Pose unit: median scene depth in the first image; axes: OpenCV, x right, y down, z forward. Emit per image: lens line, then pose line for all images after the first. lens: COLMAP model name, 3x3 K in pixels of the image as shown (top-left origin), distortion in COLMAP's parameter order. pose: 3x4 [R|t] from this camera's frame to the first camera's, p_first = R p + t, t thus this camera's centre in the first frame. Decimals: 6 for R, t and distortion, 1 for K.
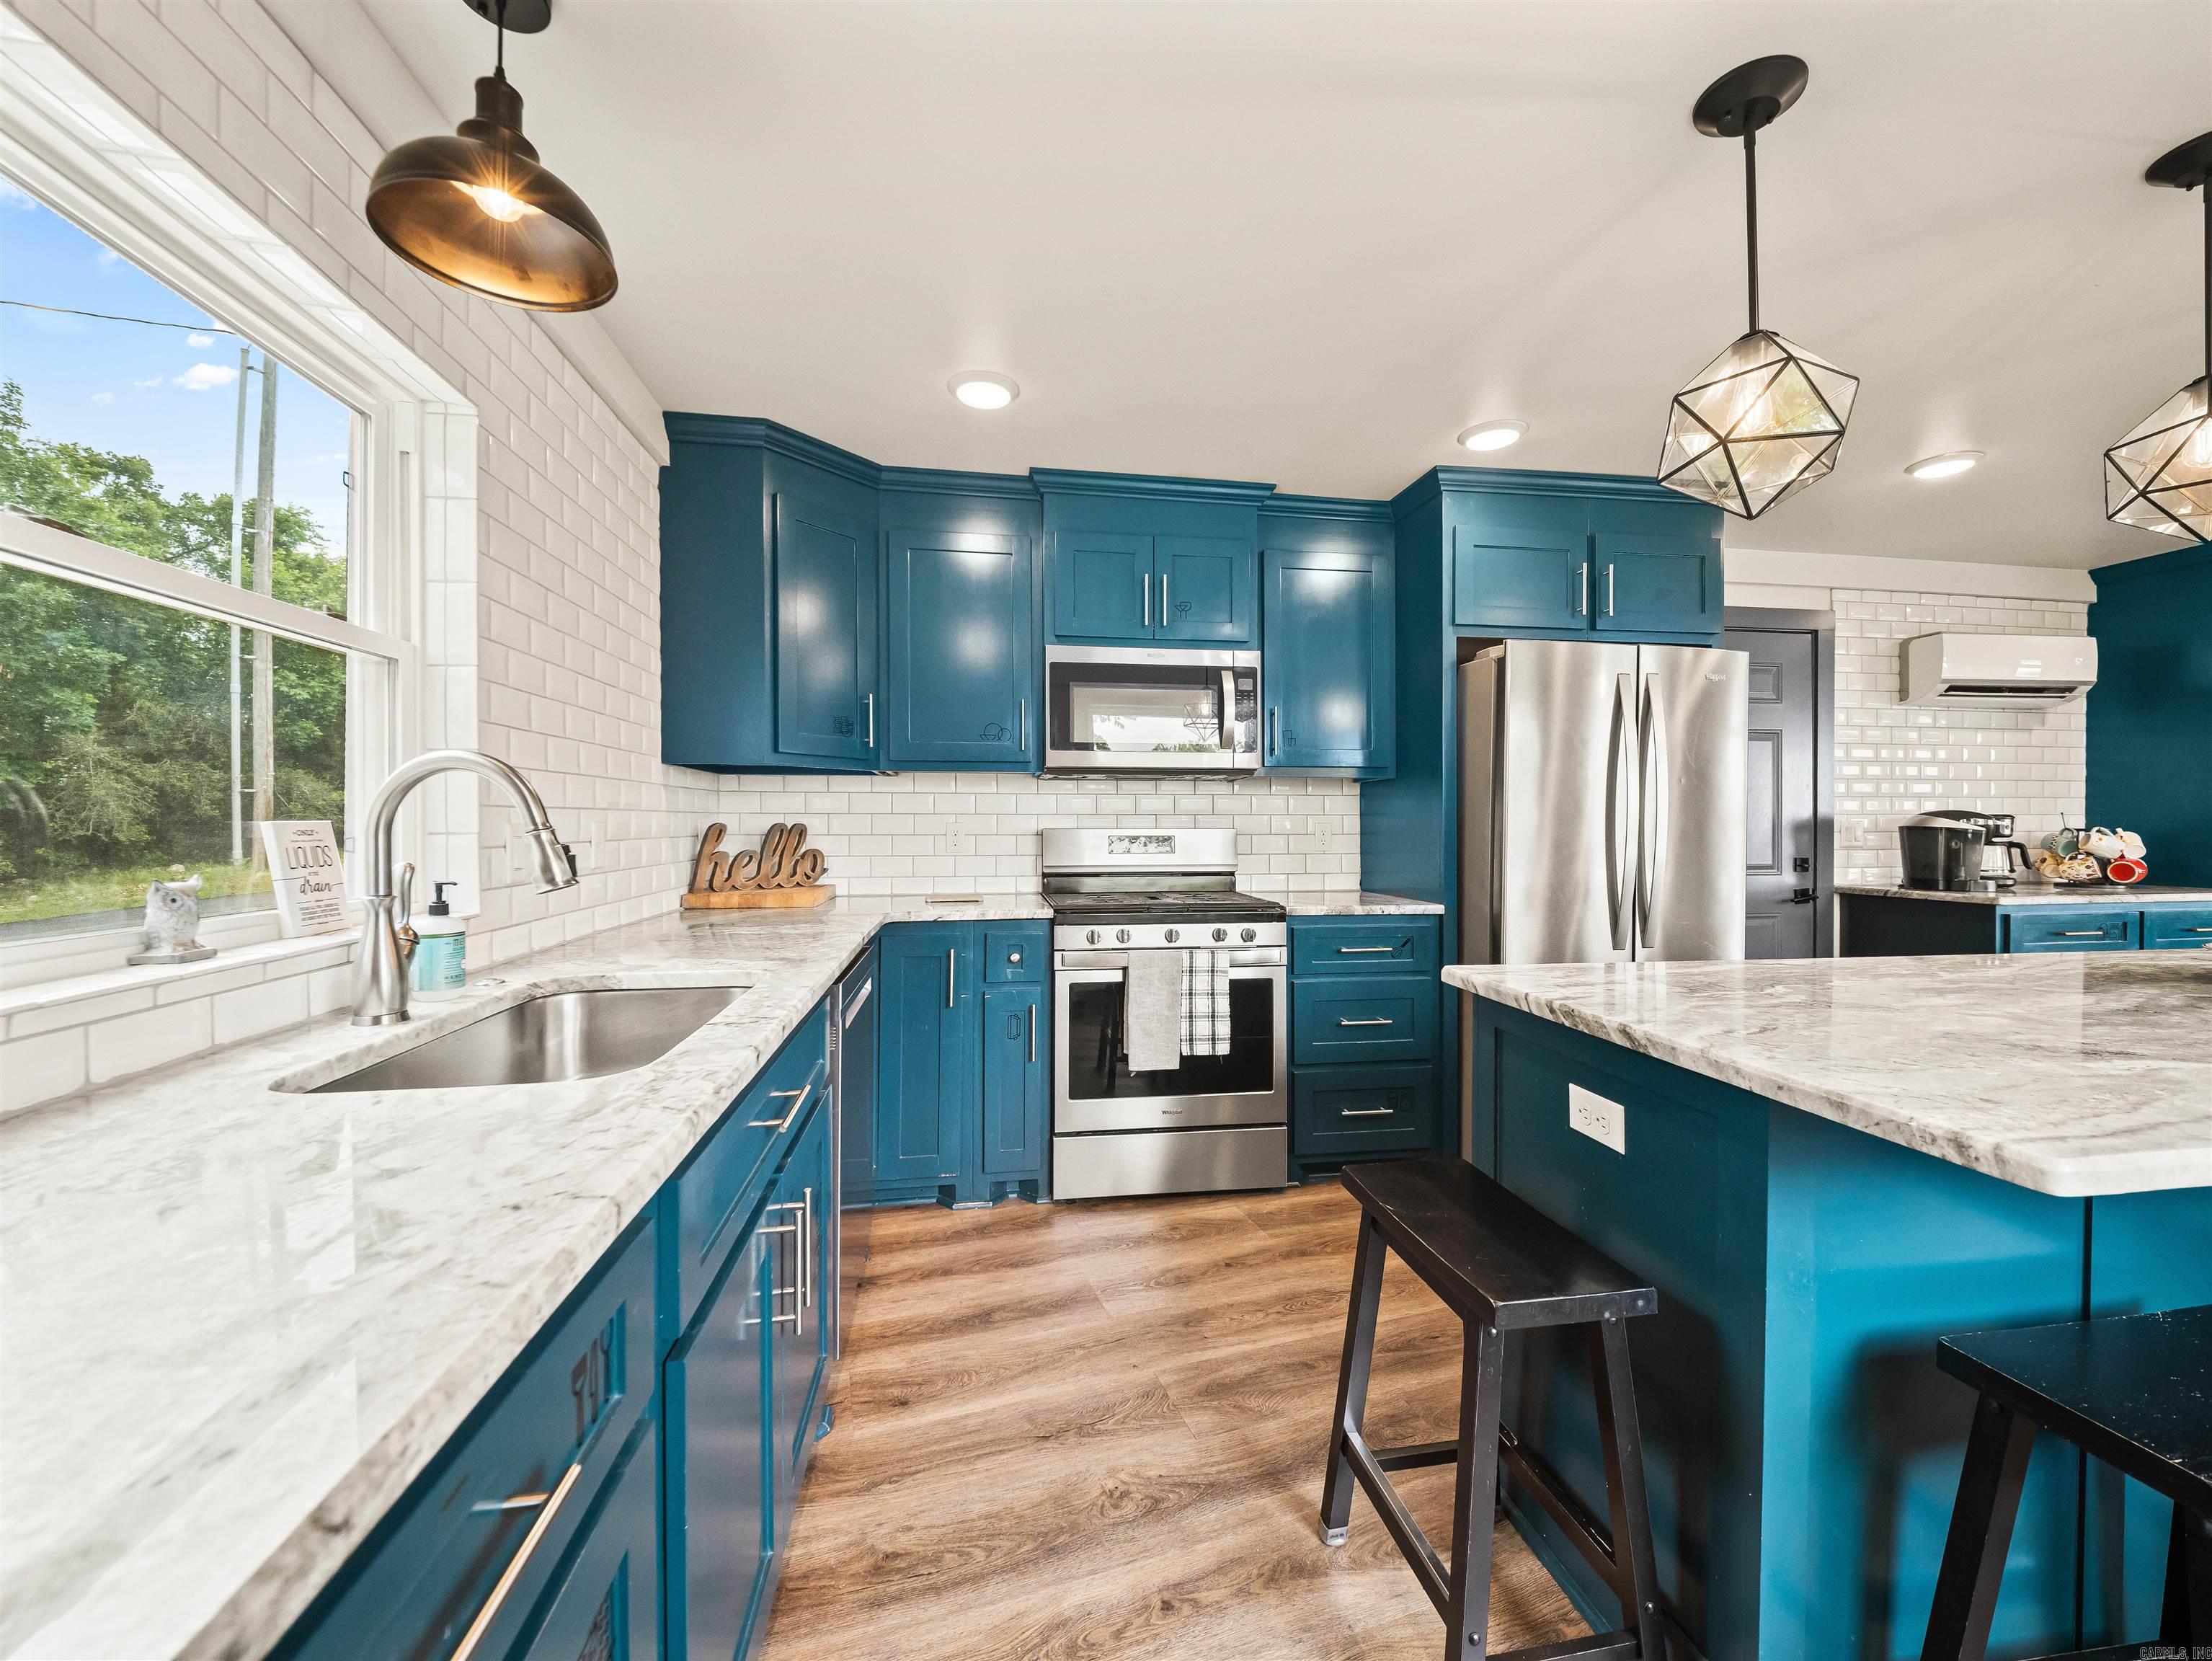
lens RADIAL K [[874.7, 0, 1102.0], [0, 874.7, 838.7], [0, 0, 1]] dist [0.028312, -0.008922]
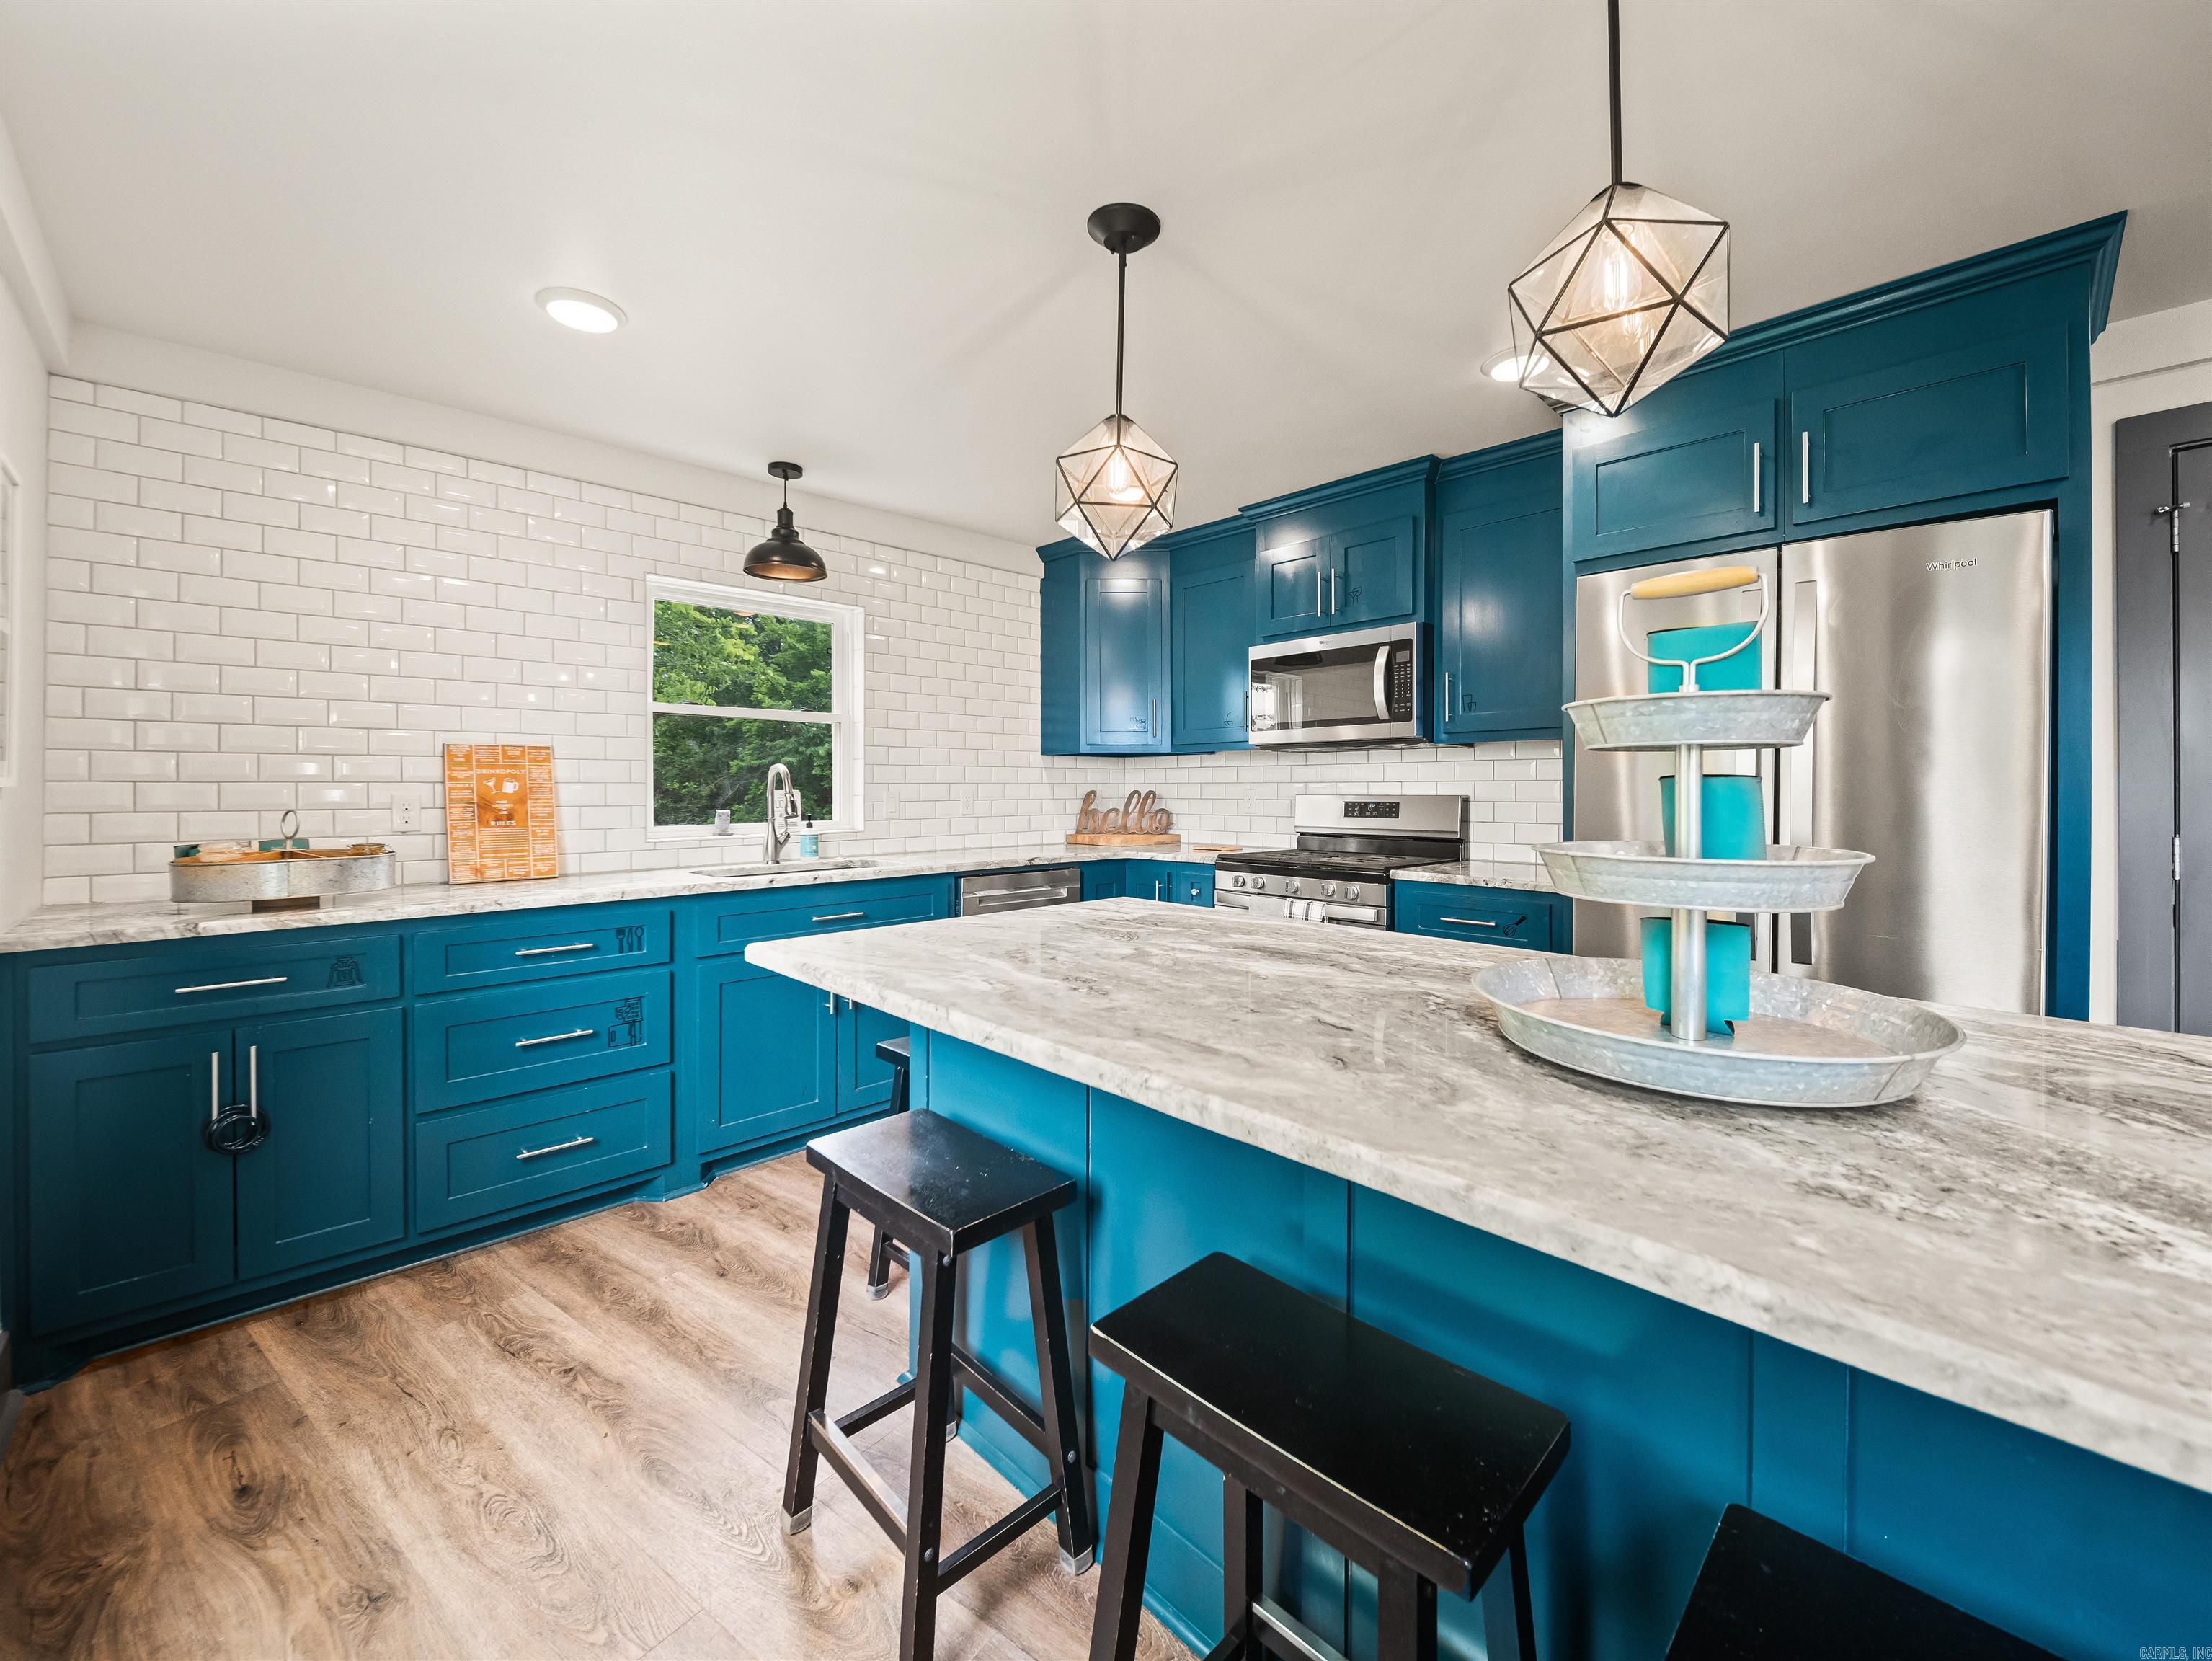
lens RADIAL K [[865.1, 0, 1114.0], [0, 865.1, 801.1], [0, 0, 1]] dist [0.018408, -0.000099]
pose [[0.575456, 0.010811, -0.817761, 0.879252], [-0.013472, 0.999902, 0.003739, -0.004349], [0.817722, 0.008865, 0.575546, 0.147038]]
